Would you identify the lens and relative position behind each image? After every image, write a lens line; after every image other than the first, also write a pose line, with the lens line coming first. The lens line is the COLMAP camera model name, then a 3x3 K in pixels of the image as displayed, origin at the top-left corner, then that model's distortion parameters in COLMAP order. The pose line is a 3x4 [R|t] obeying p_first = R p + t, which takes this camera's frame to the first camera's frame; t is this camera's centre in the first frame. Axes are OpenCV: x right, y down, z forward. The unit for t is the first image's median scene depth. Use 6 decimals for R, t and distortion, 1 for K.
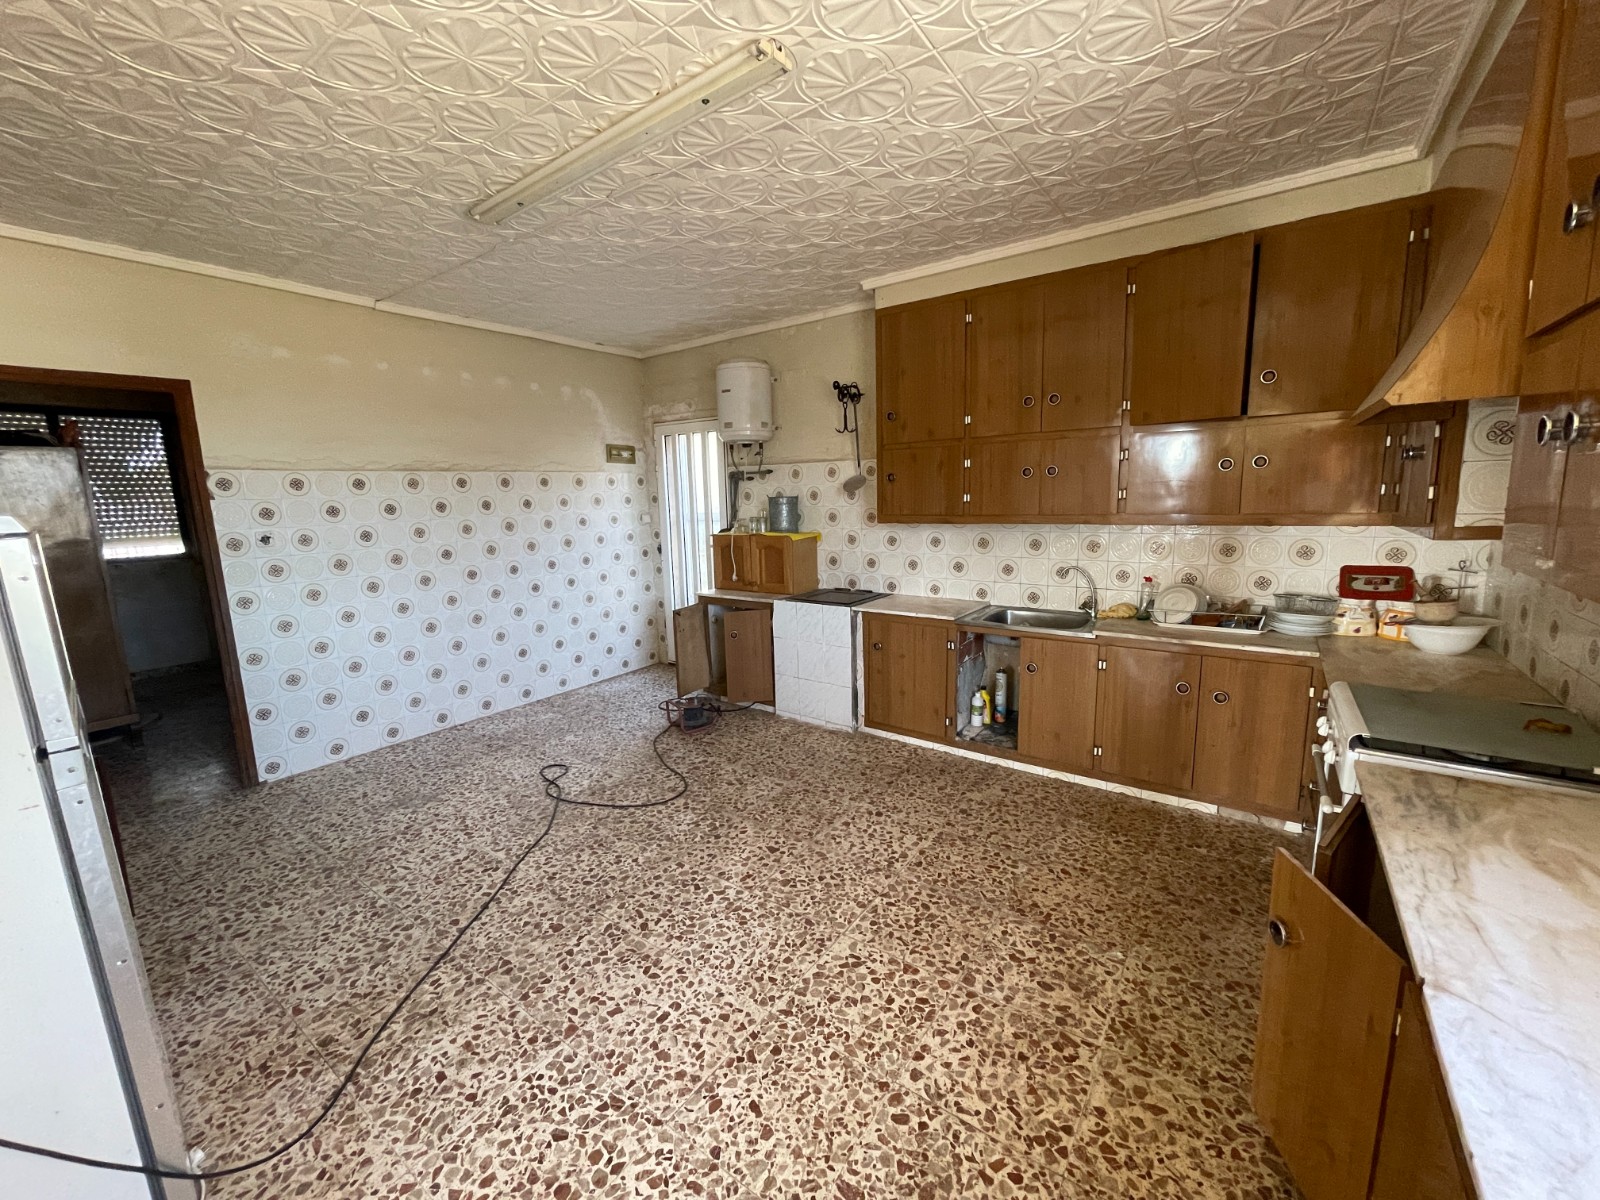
lens RADIAL K [[640.7, 0, 797.0], [0, 640.7, 597.6], [0, 0, 1]] dist [0.008225, -0.000283]
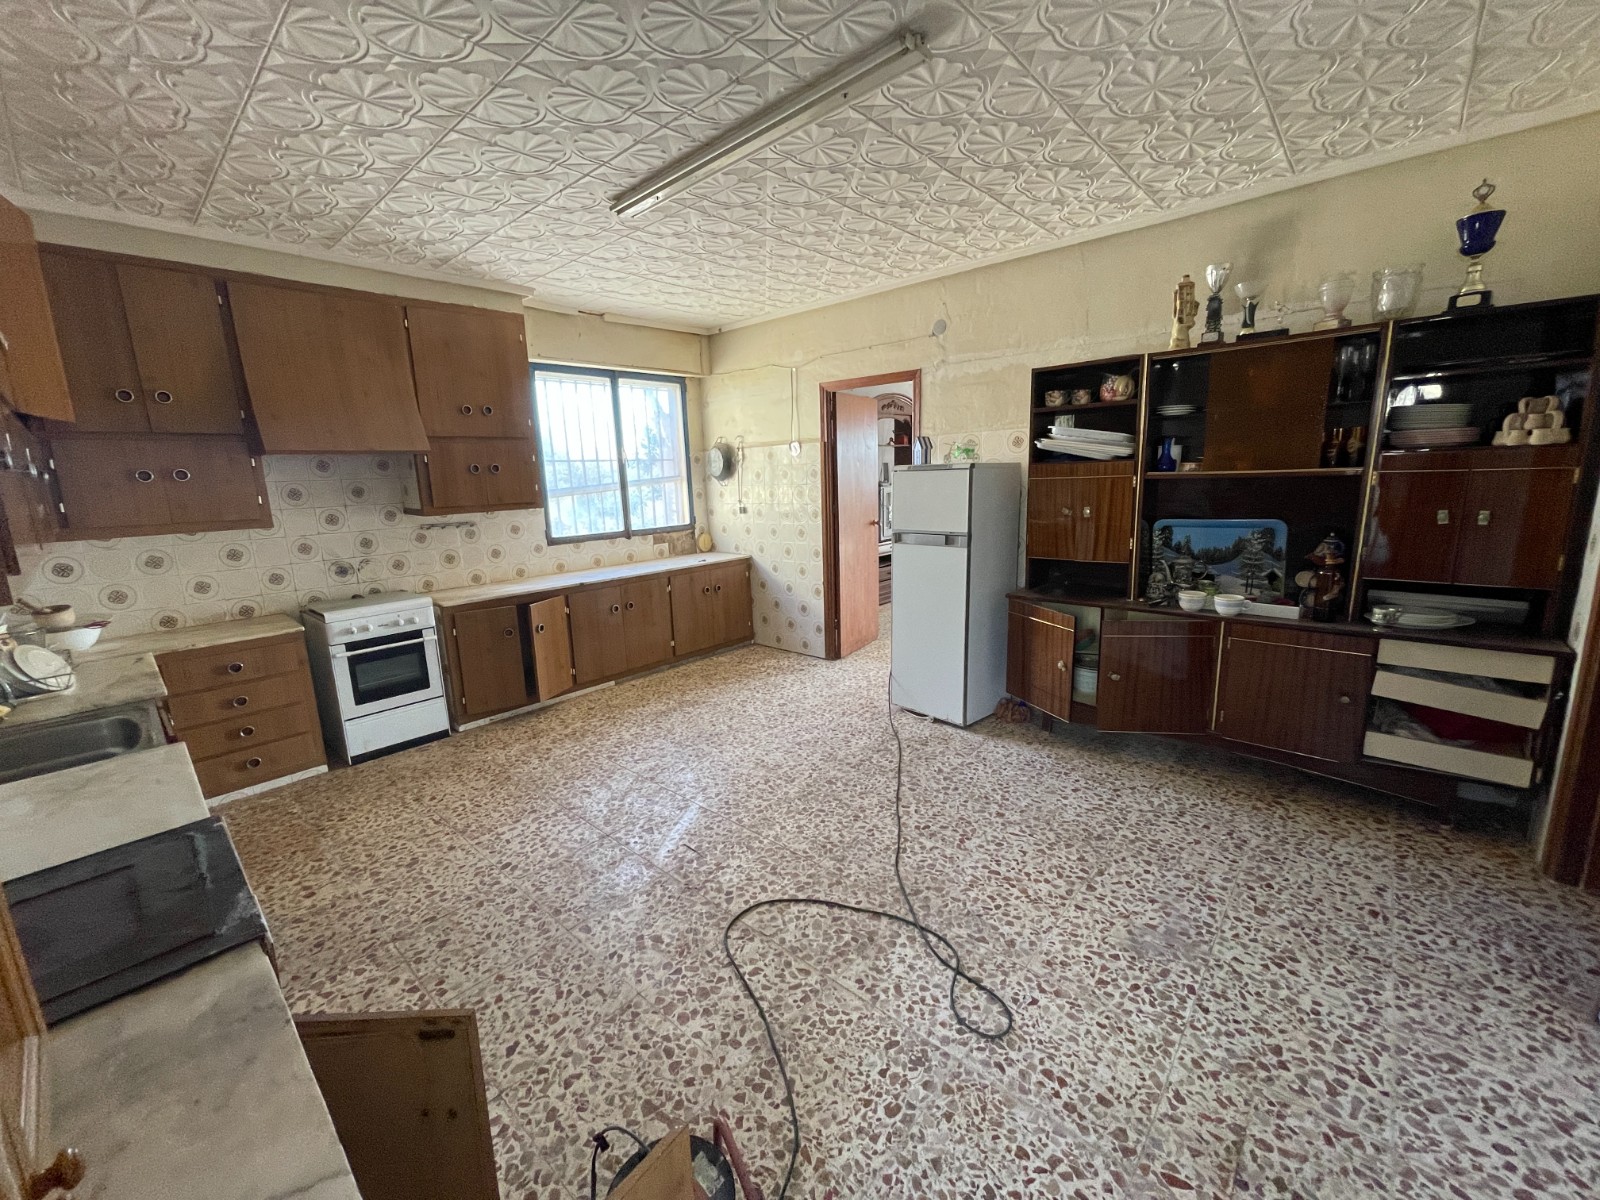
lens RADIAL K [[640.7, 0, 801.0], [0, 640.7, 596.1], [0, 0, 1]] dist [0.008225, -0.000283]
pose [[-0.992191, 0.044015, 0.116707, -0.393499], [0.082443, 0.933560, 0.348810, -0.272978], [-0.093600, 0.355707, -0.929899, 1.719315]]
